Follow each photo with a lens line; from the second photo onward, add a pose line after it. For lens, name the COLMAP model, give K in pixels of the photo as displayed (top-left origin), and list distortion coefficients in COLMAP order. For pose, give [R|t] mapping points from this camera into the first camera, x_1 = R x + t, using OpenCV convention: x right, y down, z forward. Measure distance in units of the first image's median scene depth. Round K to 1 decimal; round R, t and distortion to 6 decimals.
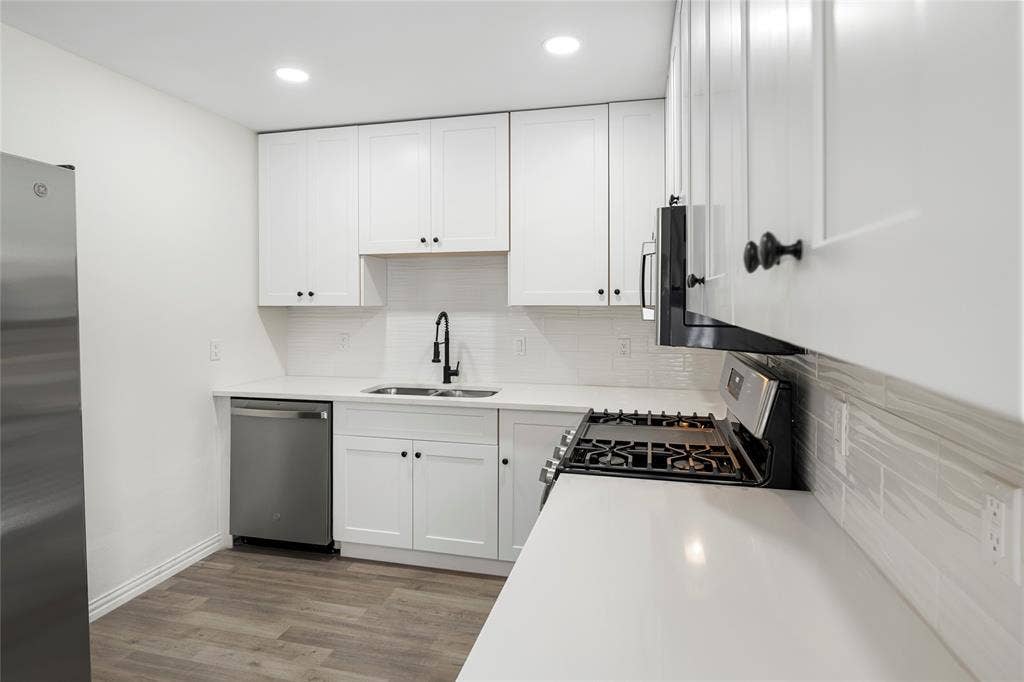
lens RADIAL K [[564.7, 0, 510.3], [0, 564.7, 301.3], [0, 0, 1]] dist [-0.001343, 0.000706]
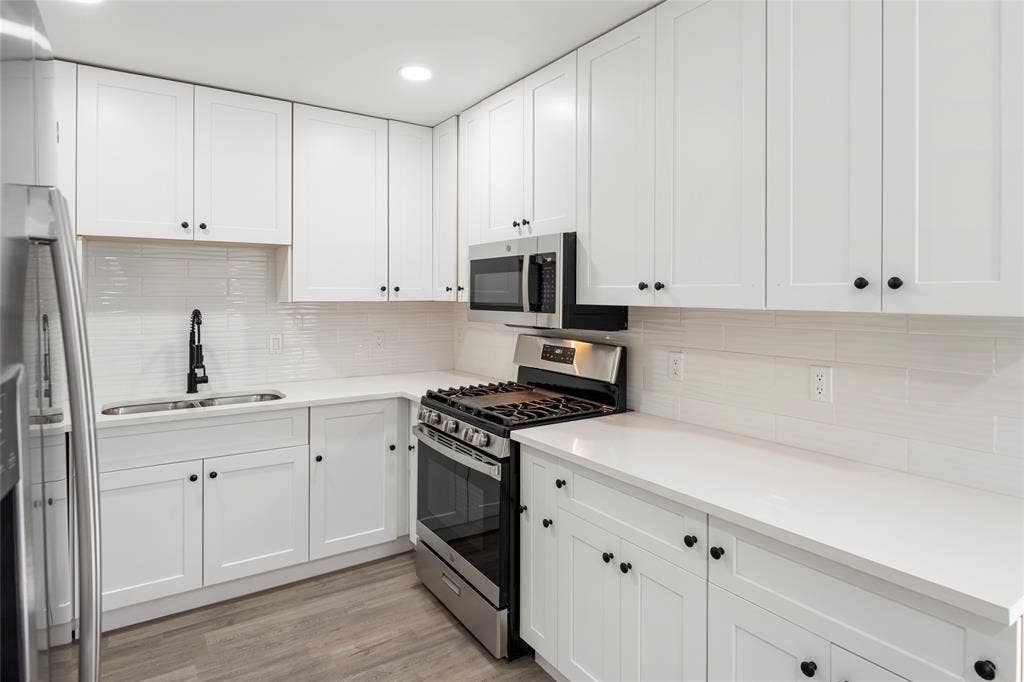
lens RADIAL K [[555.5, 0, 511.0], [0, 555.5, 297.2], [0, 0, 1]] dist [-0.002910, -0.001831]
pose [[0.667401, 0.003038, 0.744693, -0.485193], [-0.000043, 0.999992, -0.004041, 0.003857], [-0.744699, 0.002666, 0.667395, 0.091069]]
